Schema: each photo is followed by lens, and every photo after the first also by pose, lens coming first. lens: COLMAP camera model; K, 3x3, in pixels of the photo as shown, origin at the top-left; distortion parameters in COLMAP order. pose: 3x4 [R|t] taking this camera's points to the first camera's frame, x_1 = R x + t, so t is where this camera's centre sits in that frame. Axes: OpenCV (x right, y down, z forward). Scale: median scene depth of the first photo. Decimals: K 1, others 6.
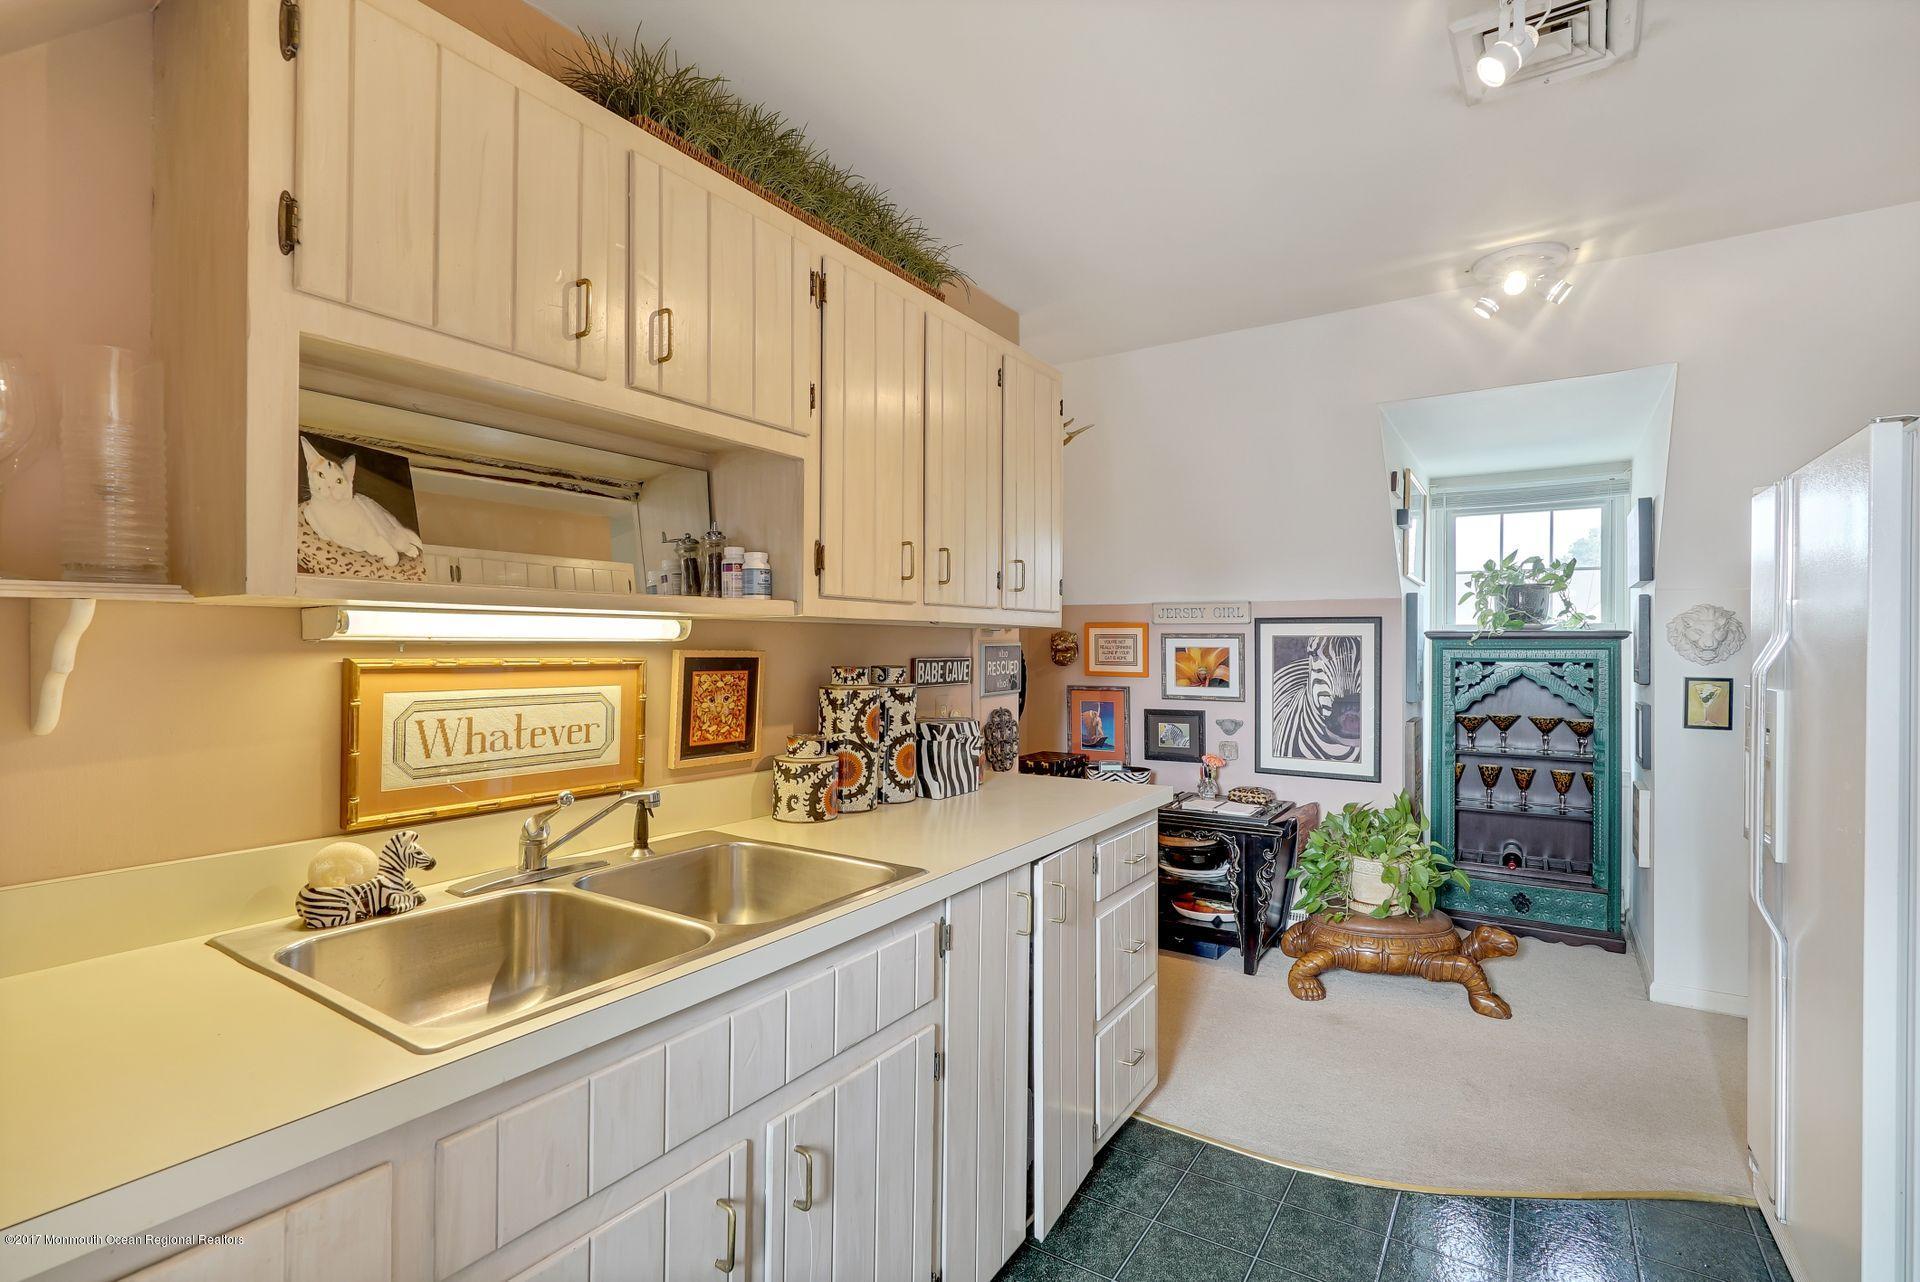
lens RADIAL K [[899.7, 0, 955.5], [0, 899.7, 638.1], [0, 0, 1]] dist [-0.000538, -0.000289]
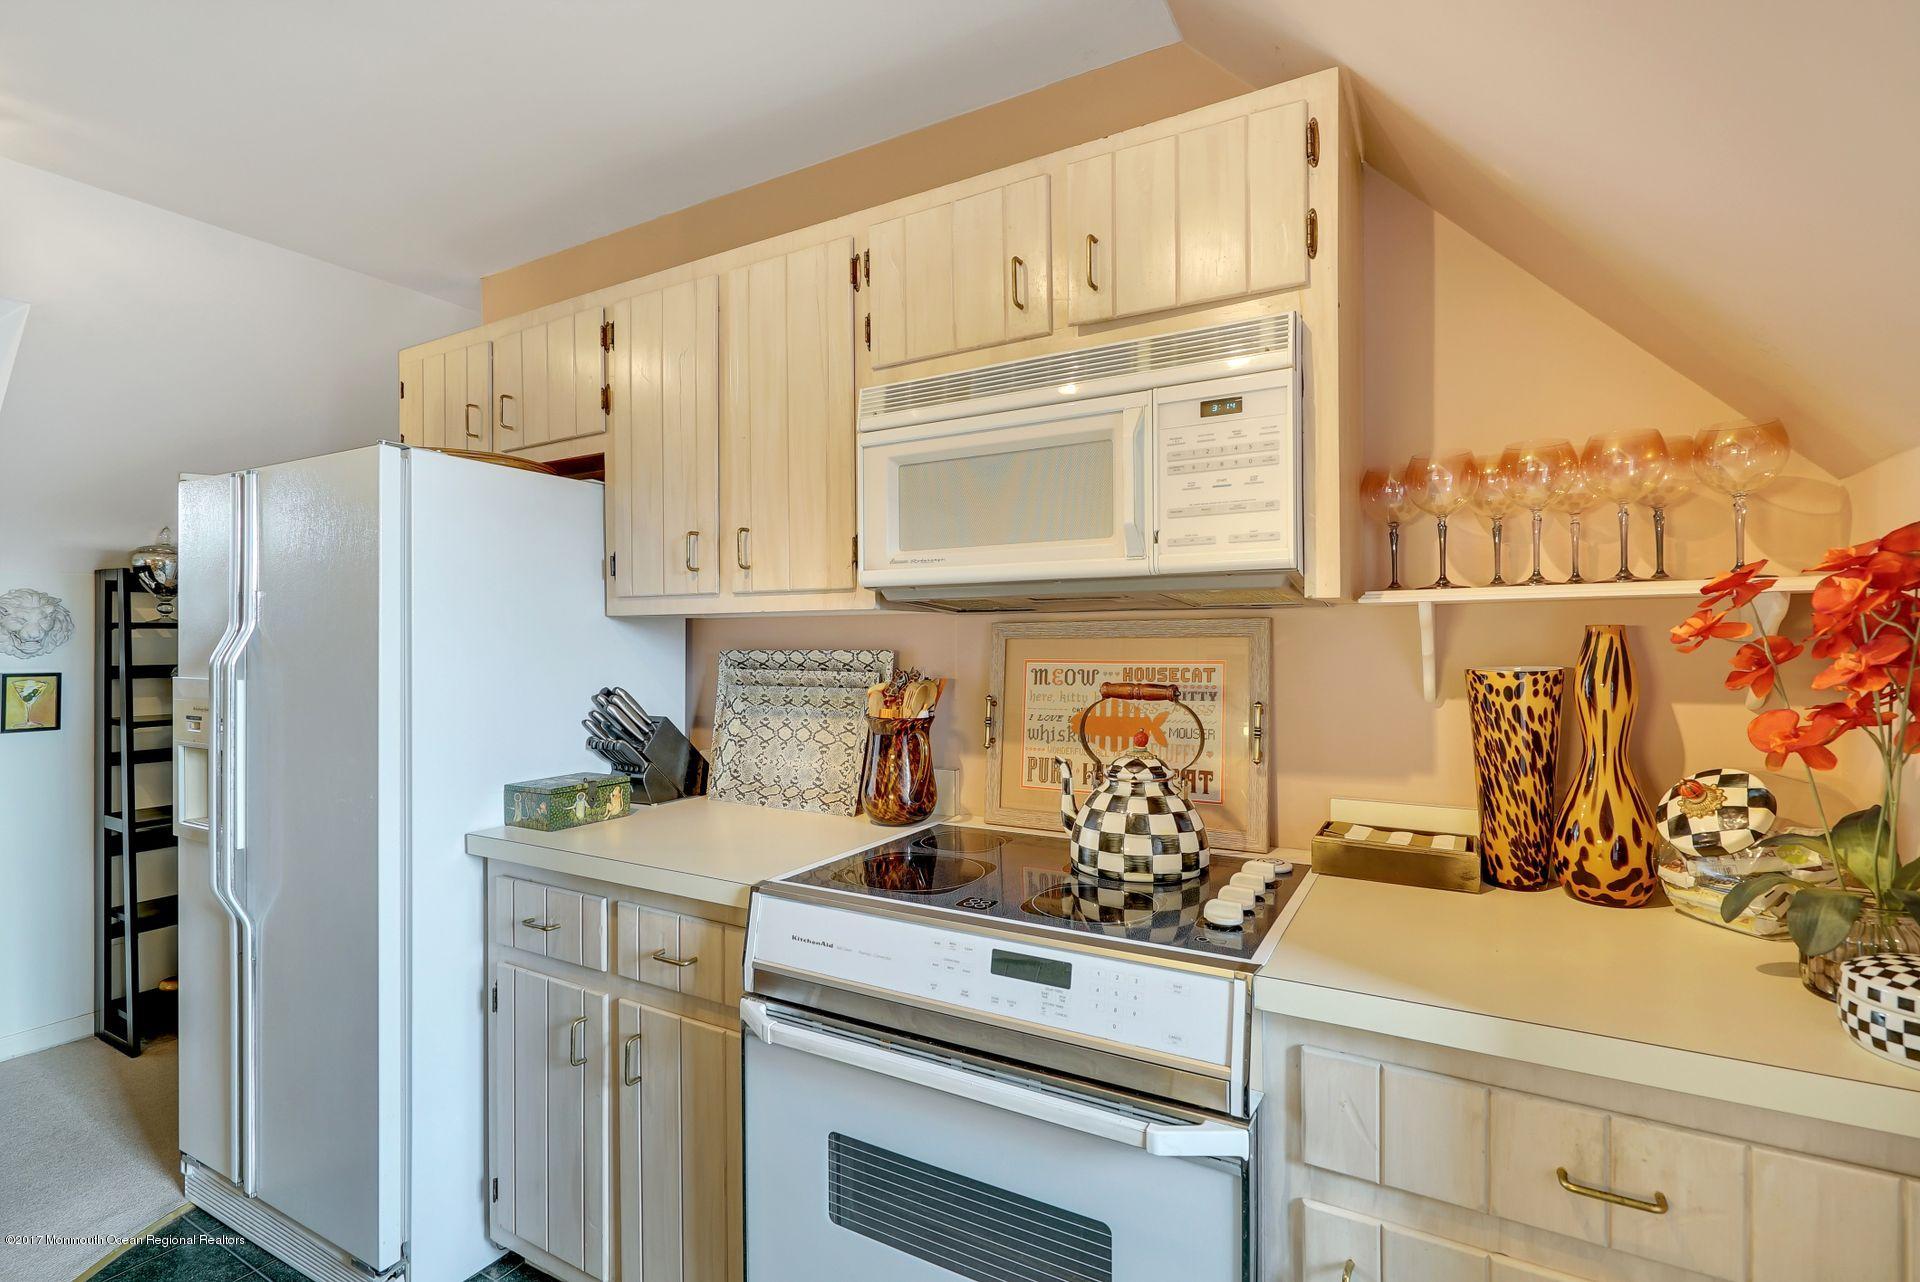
lens RADIAL K [[899.7, 0, 955.5], [0, 899.7, 638.1], [0, 0, 1]] dist [-0.000538, -0.000289]
pose [[-0.055746, -0.003813, 0.998438, -0.100787], [-0.005438, 0.999979, 0.003515, 0.002402], [-0.998430, -0.005233, -0.055766, 0.171061]]
